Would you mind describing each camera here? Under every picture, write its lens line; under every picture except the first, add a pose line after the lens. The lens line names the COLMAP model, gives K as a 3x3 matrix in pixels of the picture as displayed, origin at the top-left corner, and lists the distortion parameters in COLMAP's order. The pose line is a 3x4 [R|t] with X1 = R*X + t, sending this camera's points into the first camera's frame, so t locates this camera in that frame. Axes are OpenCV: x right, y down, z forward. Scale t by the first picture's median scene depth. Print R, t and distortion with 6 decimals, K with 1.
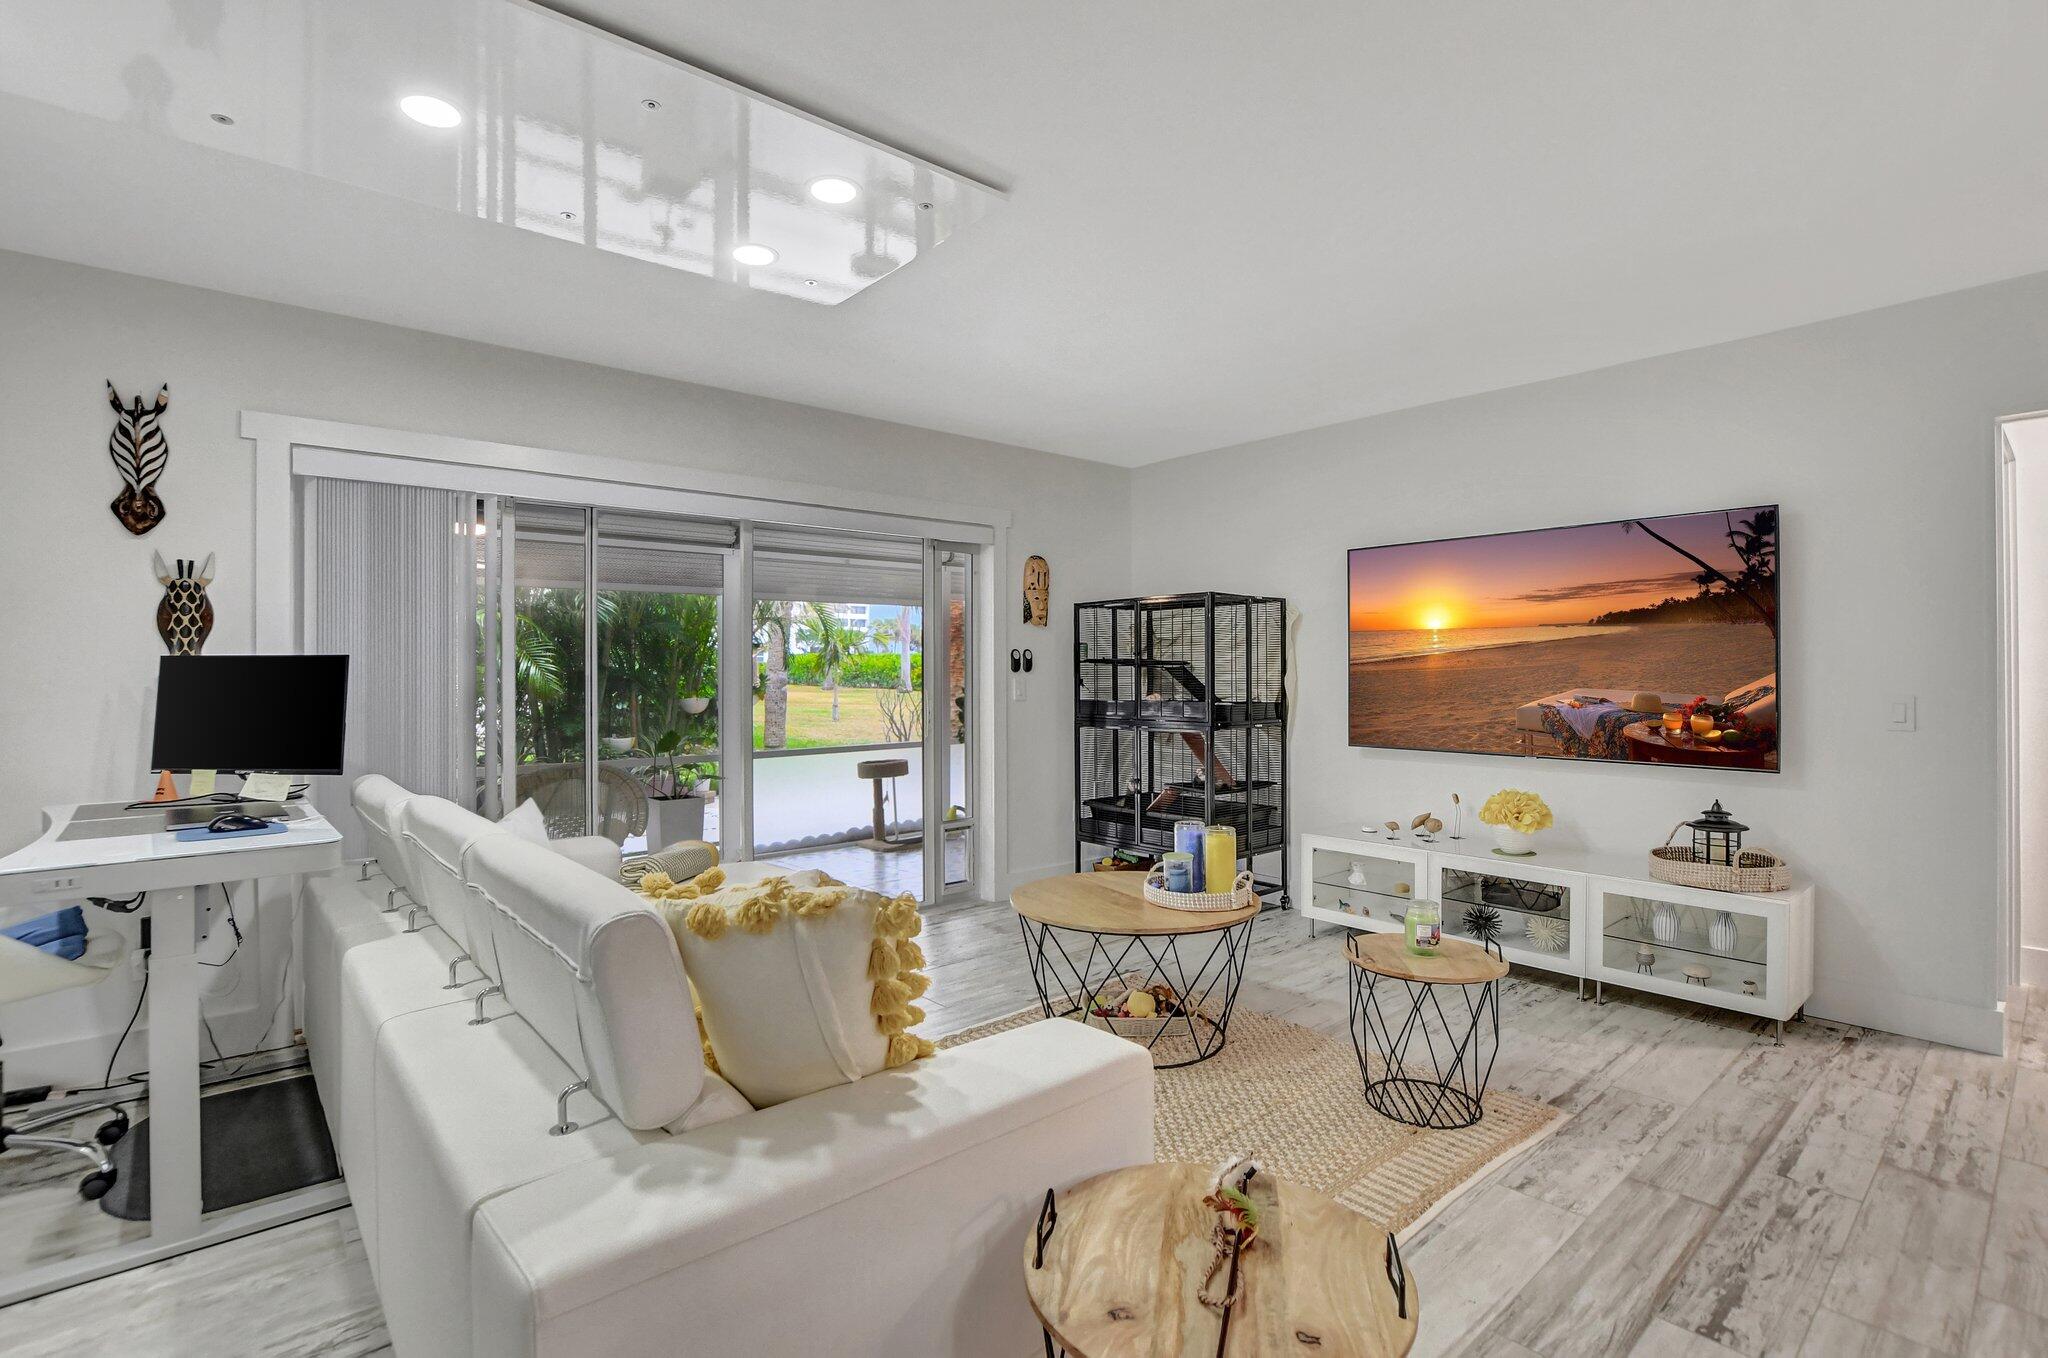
lens RADIAL K [[916.8, 0, 969.6], [0, 916.8, 706.9], [0, 0, 1]] dist [-0.030188, 0.001761]
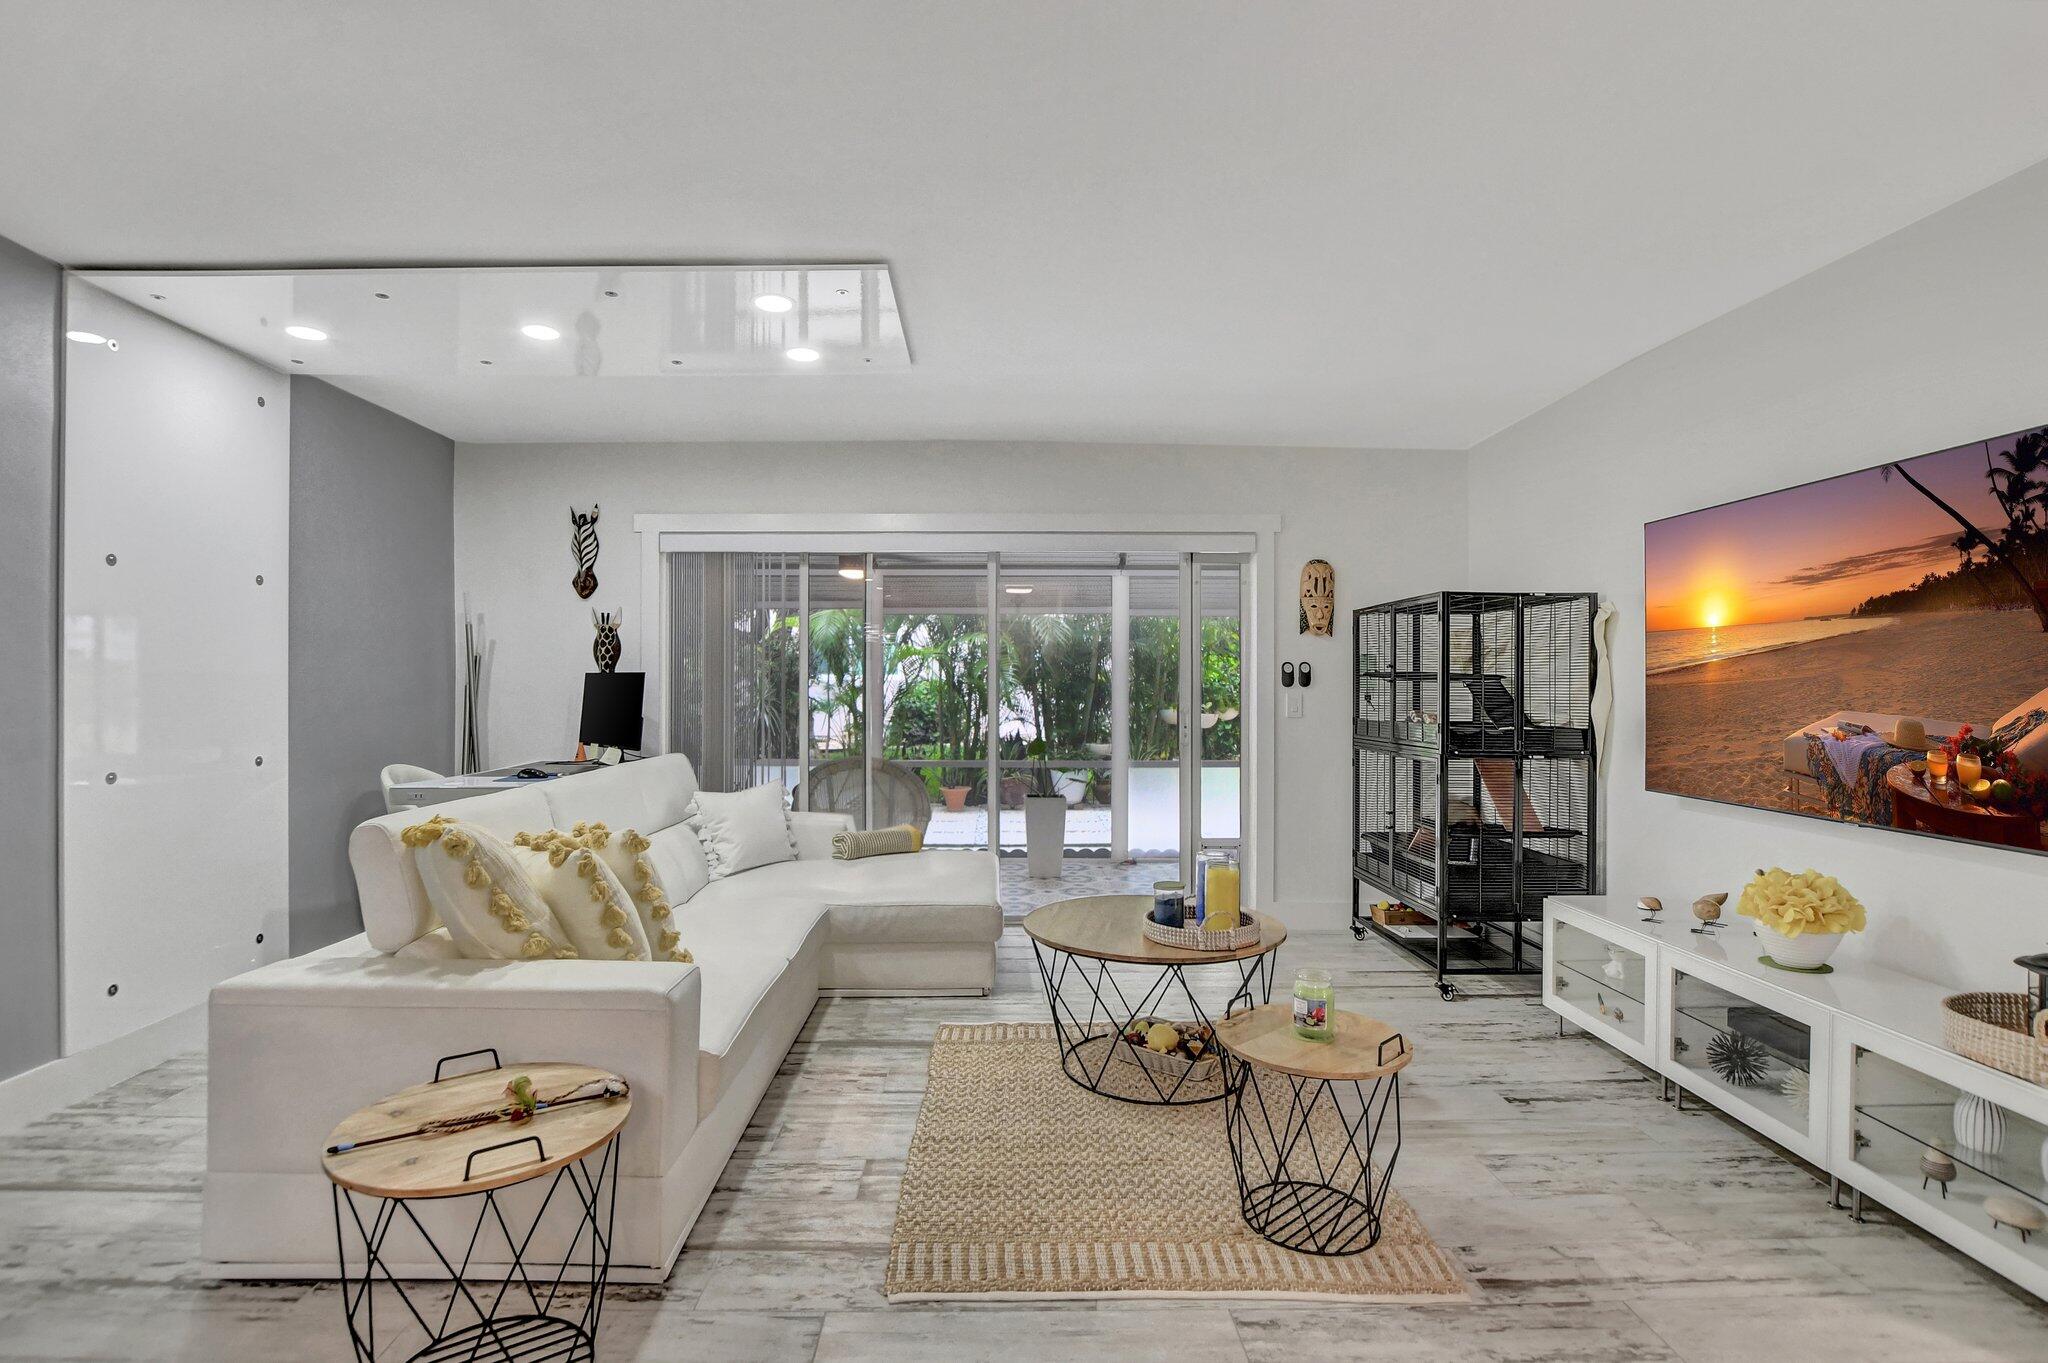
lens RADIAL K [[916.8, 0, 995.7], [0, 916.8, 676.7], [0, 0, 1]] dist [-0.030188, 0.001761]
pose [[0.795114, -0.003778, -0.606449, 0.529757], [-0.027672, 0.998713, -0.042503, -0.000918], [0.605829, 0.050577, 0.793986, 0.116709]]
